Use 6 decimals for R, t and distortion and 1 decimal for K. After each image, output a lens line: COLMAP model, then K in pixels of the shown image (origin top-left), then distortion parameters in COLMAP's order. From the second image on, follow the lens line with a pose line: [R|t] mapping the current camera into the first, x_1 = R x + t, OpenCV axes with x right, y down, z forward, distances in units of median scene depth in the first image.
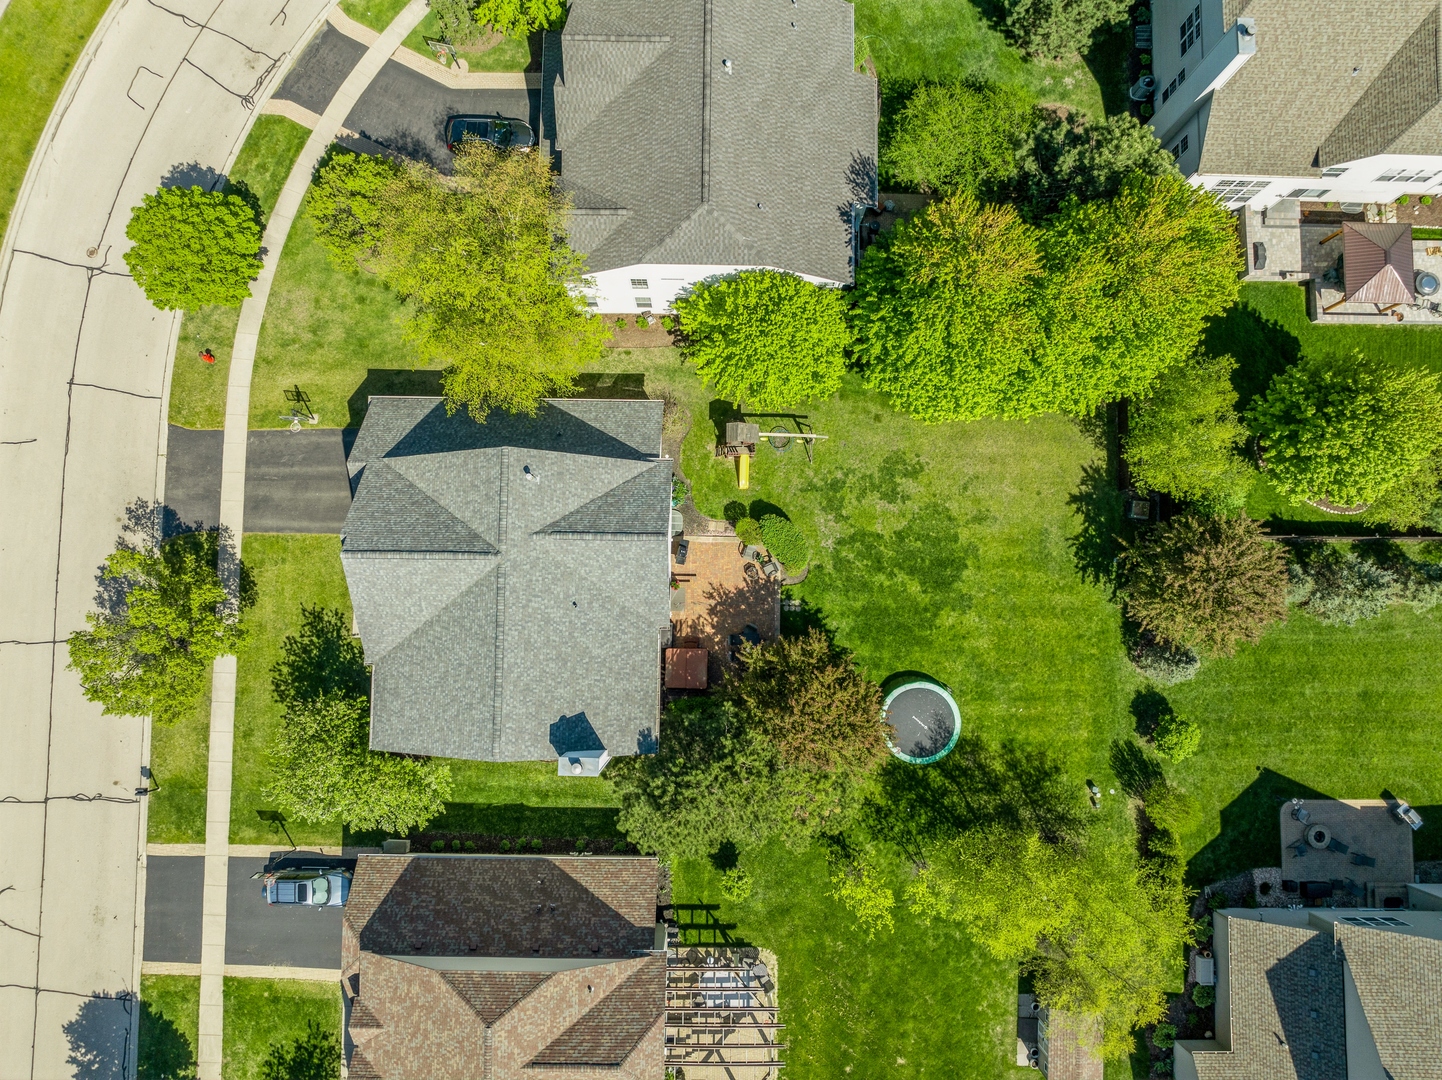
lens RADIAL K [[1016.4, 0, 713.6], [0, 1016.4, 532.1], [0, 0, 1]] dist [-0.041533, 0.011999]
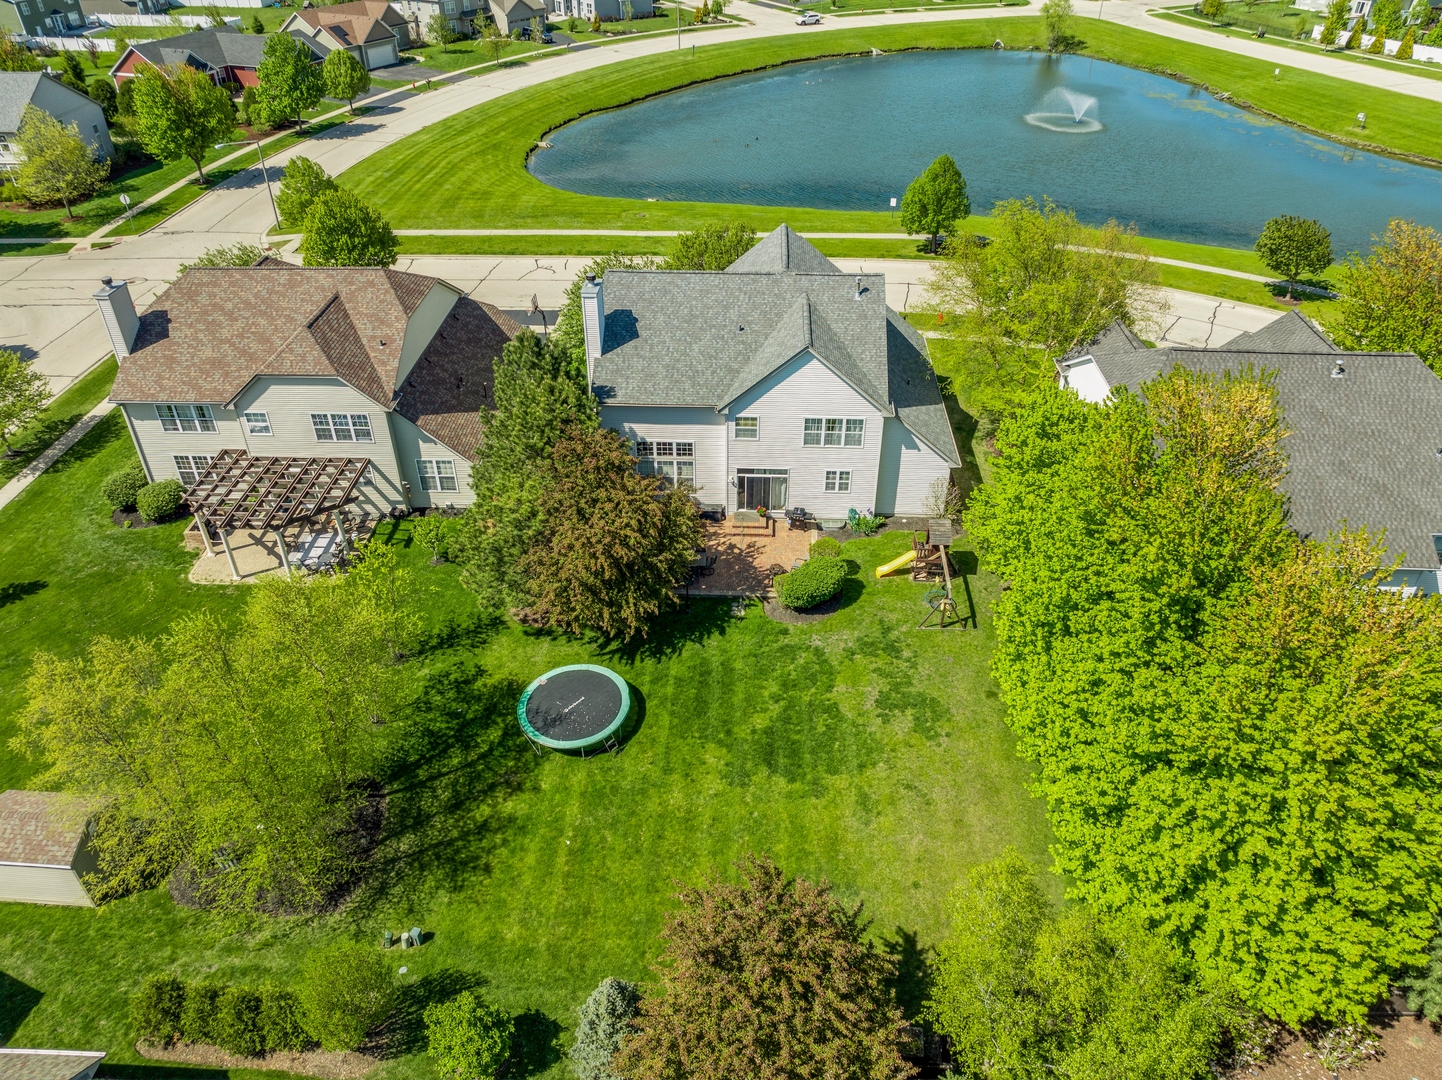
lens RADIAL K [[1016.4, 0, 722.3], [0, 1016.4, 538.5], [0, 0, 1]] dist [-0.041533, 0.011999]
pose [[-0.027538, 0.571679, -0.820015, 0.735400], [-0.996288, 0.051230, 0.069173, 0.025727], [0.081554, 0.818877, 0.568146, 0.501918]]
